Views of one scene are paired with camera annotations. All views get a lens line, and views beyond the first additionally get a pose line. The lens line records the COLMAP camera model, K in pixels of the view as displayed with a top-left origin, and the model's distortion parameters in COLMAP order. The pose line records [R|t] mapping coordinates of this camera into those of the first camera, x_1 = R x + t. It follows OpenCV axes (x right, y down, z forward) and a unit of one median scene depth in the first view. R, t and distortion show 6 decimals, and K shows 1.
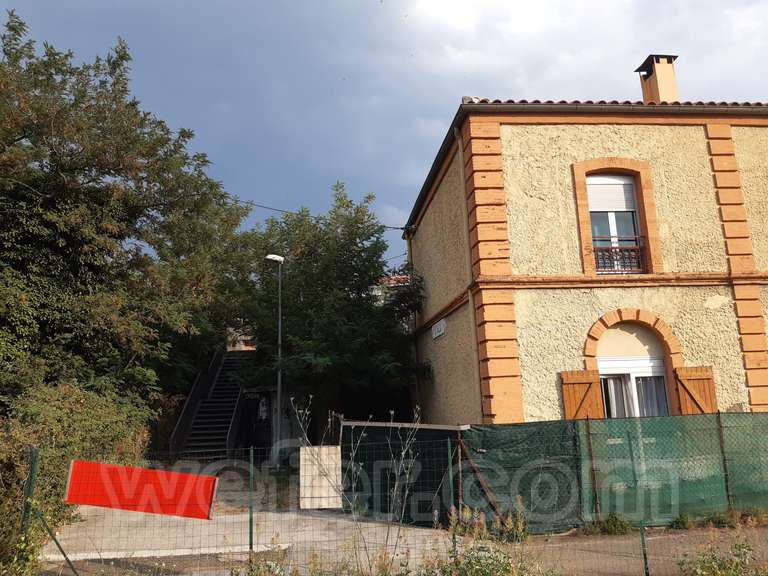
lens RADIAL K [[573.1, 0, 387.1], [0, 573.1, 272.2], [0, 0, 1]] dist [0.046820, -0.083173]
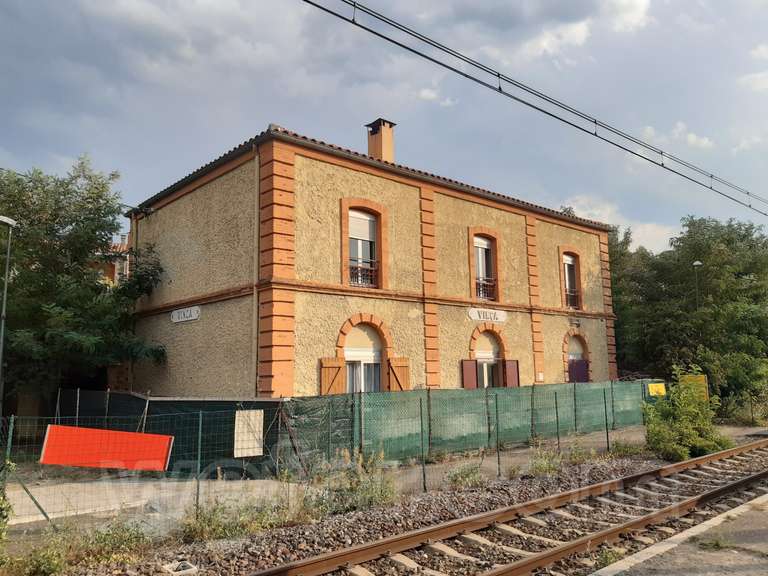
lens RADIAL K [[573.1, 0, 379.5], [0, 573.1, 274.7], [0, 0, 1]] dist [0.046820, -0.083173]
pose [[0.806765, 0.120156, 0.578527, -0.340891], [-0.138228, 0.990316, -0.012919, -0.013825], [-0.574476, -0.069546, 0.815561, -0.110959]]
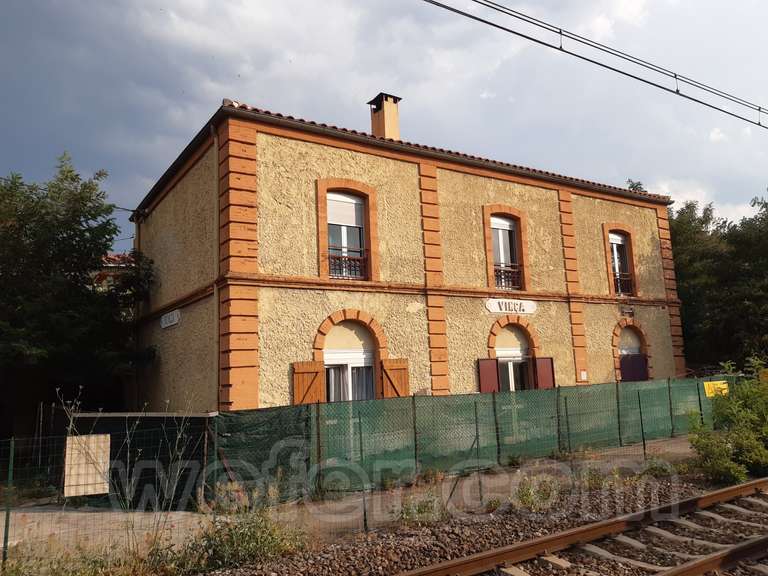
lens RADIAL K [[573.1, 0, 374.6], [0, 573.1, 273.9], [0, 0, 1]] dist [0.046820, -0.083173]
pose [[0.886662, 0.078337, 0.455735, -0.078386], [-0.087935, 0.996126, -0.000142, -0.013108], [-0.453980, -0.039949, 0.890116, -0.063373]]
